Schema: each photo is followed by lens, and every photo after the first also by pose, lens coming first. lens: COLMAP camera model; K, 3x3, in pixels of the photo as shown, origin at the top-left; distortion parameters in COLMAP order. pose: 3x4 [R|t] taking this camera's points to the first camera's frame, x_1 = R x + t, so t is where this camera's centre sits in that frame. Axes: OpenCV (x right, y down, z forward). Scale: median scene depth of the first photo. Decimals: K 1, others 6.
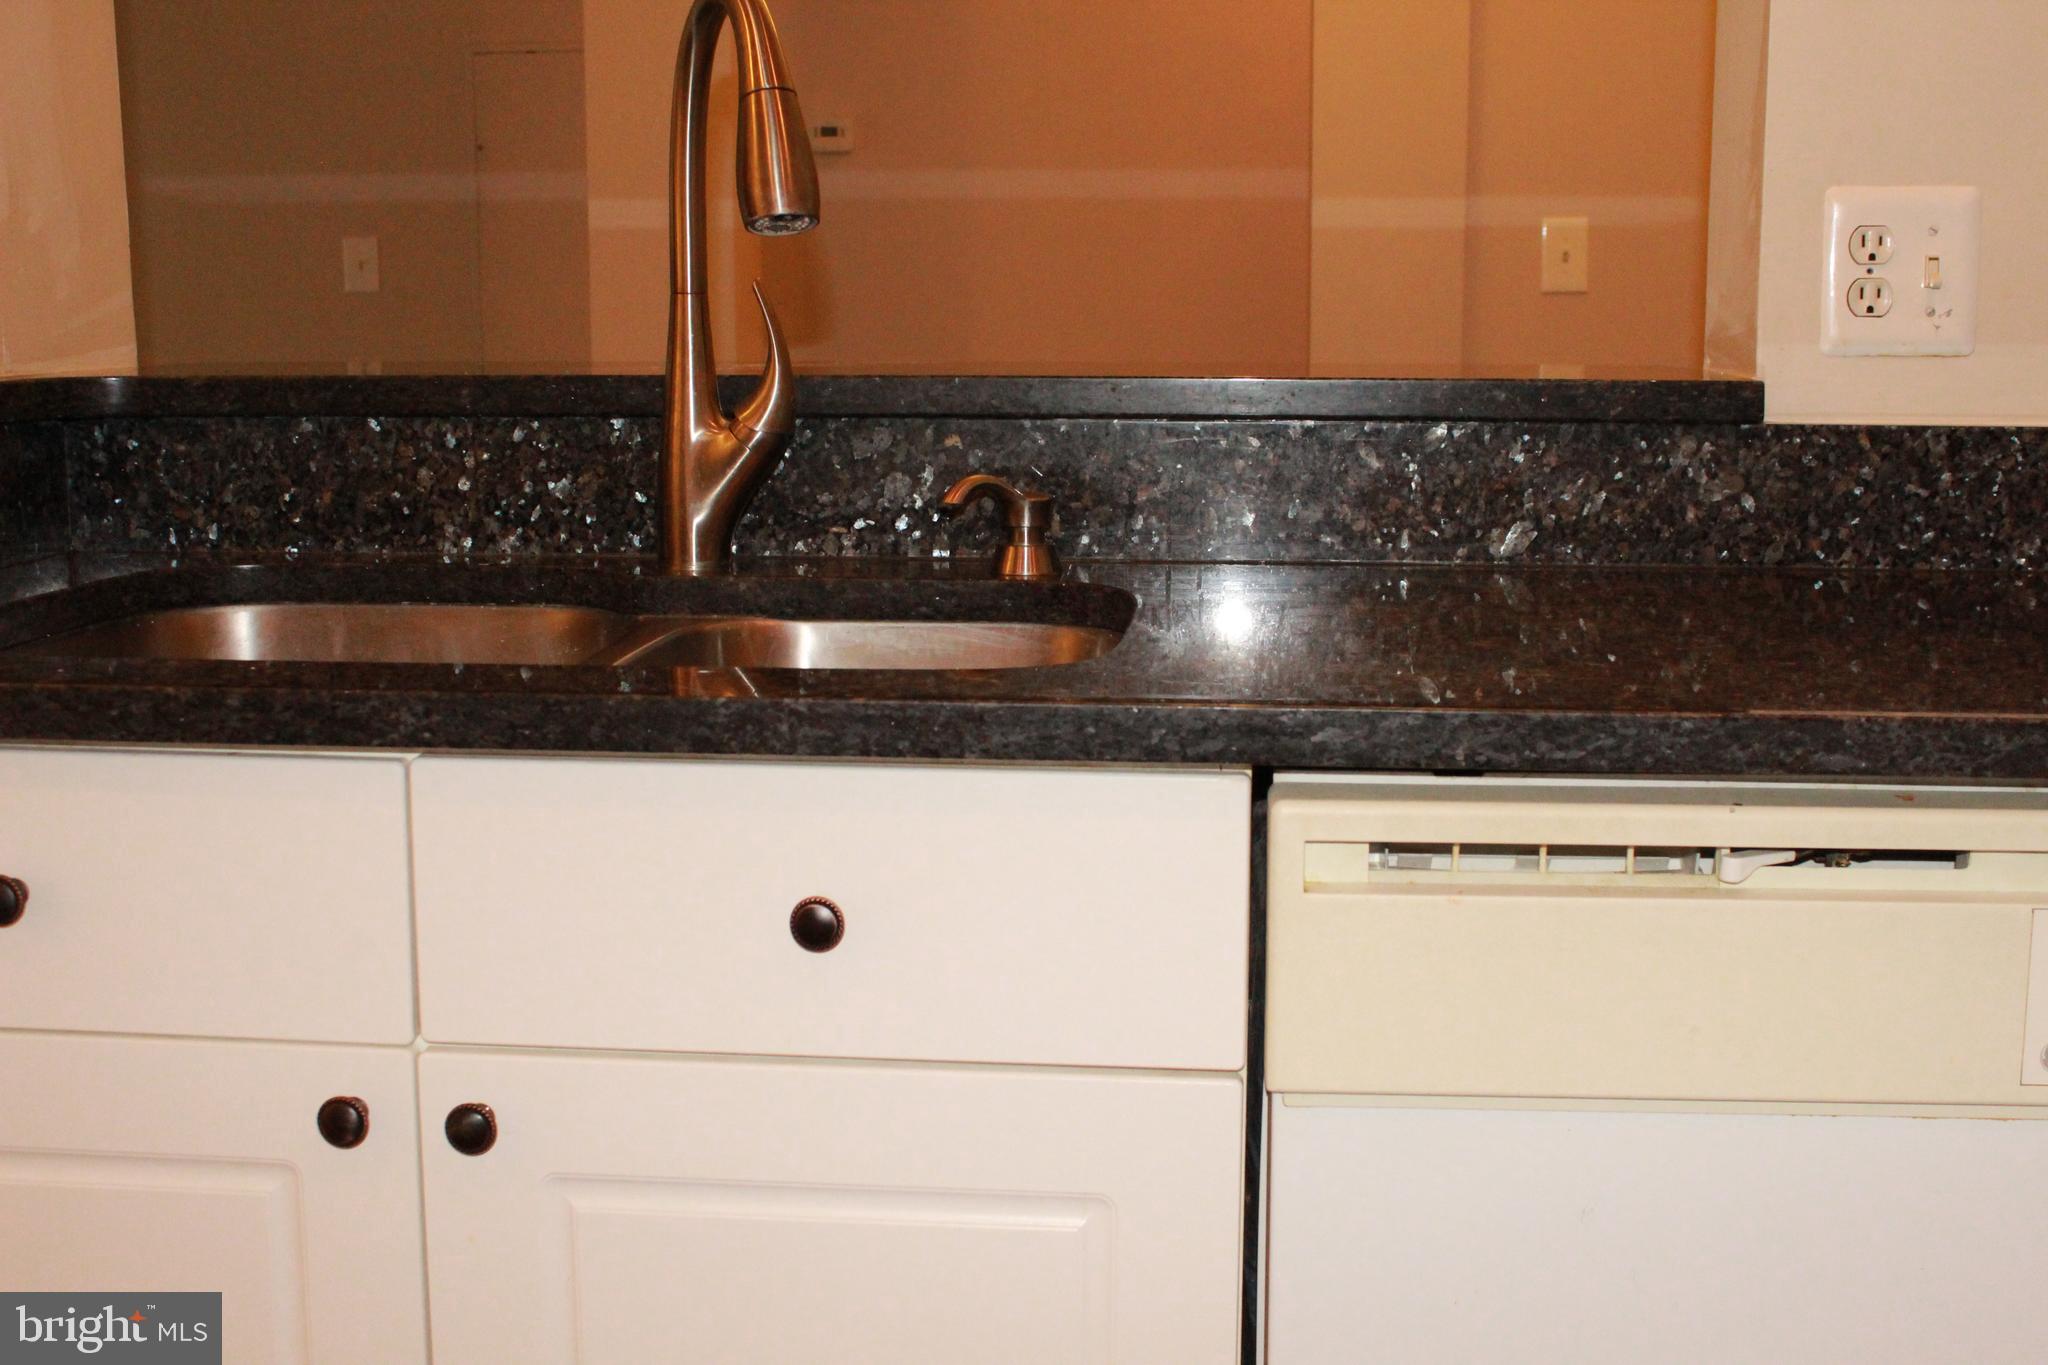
lens RADIAL K [[2396.2, 0, 1028.0], [0, 2396.2, 687.7], [0, 0, 1]] dist [-0.056739, 0.000000]
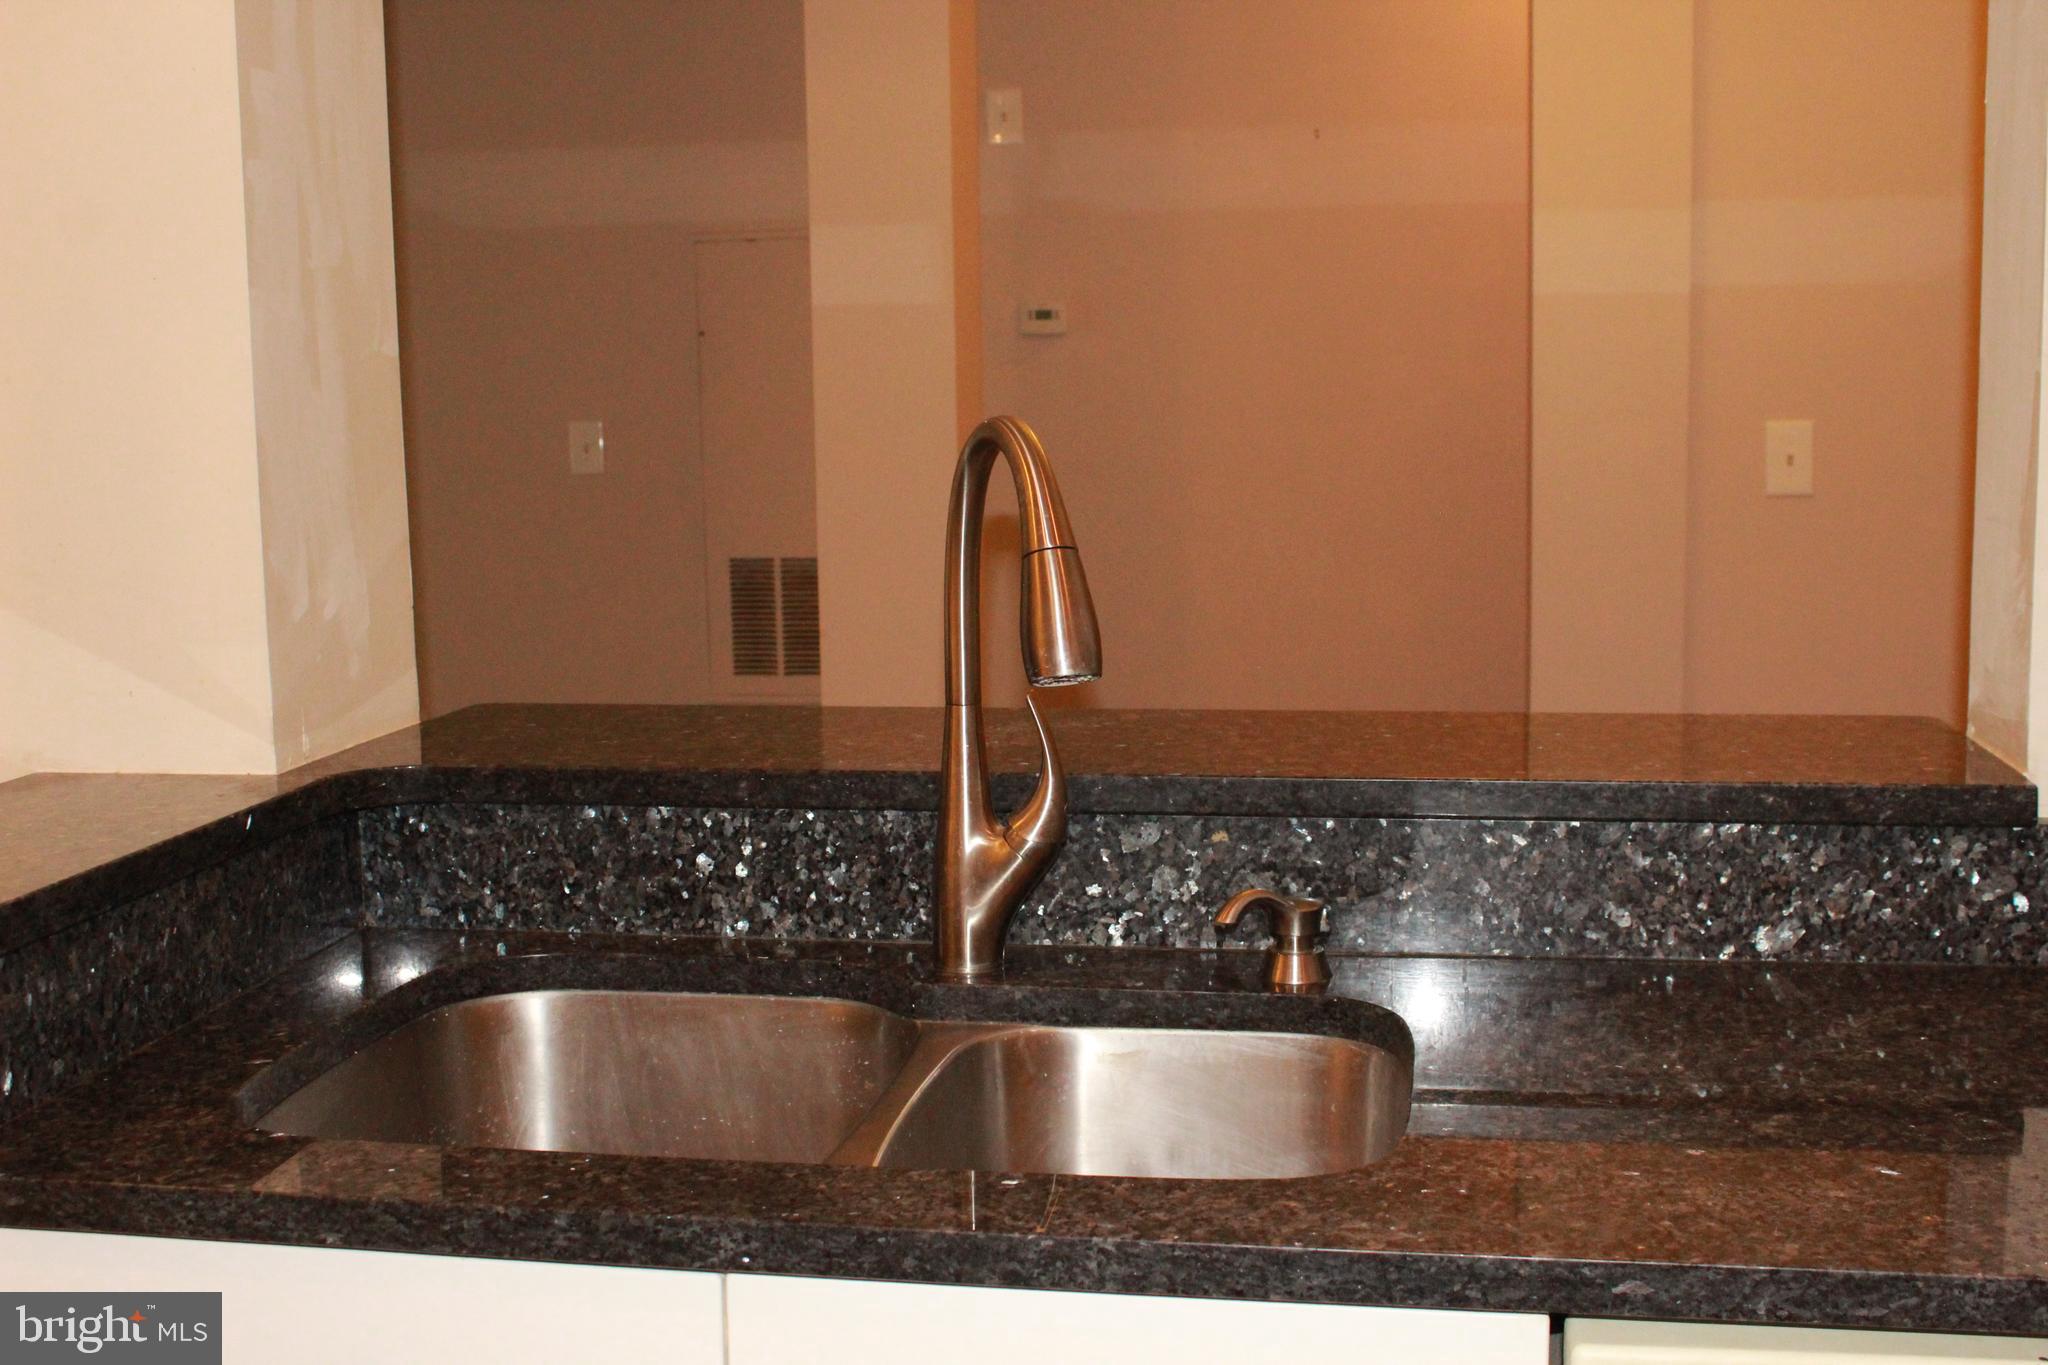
lens RADIAL K [[2396.2, 0, 1028.7], [0, 2396.2, 677.6], [0, 0, 1]] dist [-0.056739, 0.000000]
pose [[0.996975, -0.003665, -0.077637, -0.033561], [0.001156, 0.999476, -0.032341, -0.139843], [0.077715, 0.032153, 0.996457, -0.022069]]
